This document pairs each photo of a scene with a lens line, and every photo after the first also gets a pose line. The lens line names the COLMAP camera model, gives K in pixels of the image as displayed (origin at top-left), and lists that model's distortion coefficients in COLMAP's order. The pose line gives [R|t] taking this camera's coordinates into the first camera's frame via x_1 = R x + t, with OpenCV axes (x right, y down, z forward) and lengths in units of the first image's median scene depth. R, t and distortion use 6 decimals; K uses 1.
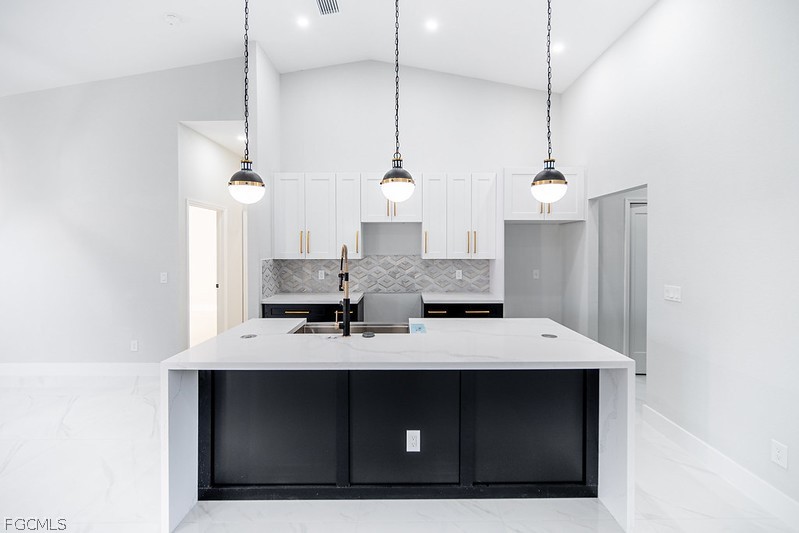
lens RADIAL K [[332.9, 0, 399.8], [0, 332.9, 248.8], [0, 0, 1]] dist [-0.002130, -0.000175]
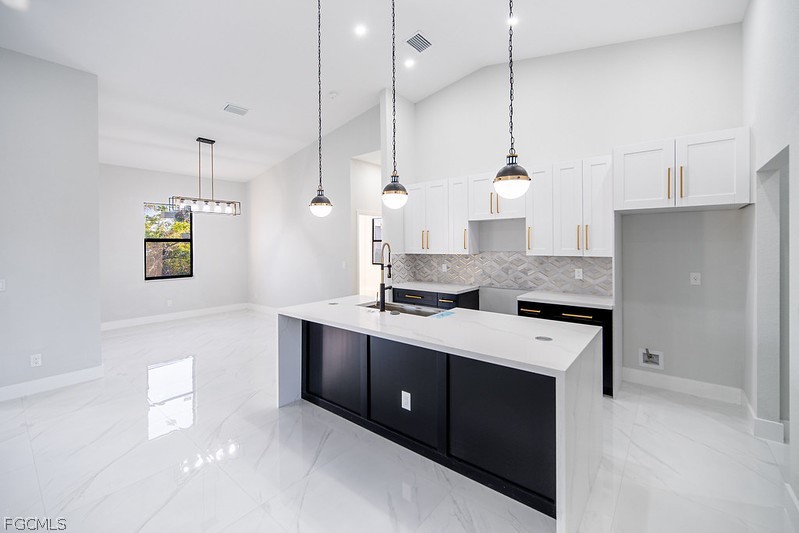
lens RADIAL K [[336.6, 0, 406.1], [0, 336.6, 242.7], [0, 0, 1]] dist [0.001089, 0.000001]
pose [[0.776579, -0.007204, -0.629978, 0.411929], [0.003624, 0.999969, -0.006969, -0.001059], [0.630009, 0.003129, 0.776581, 0.012094]]
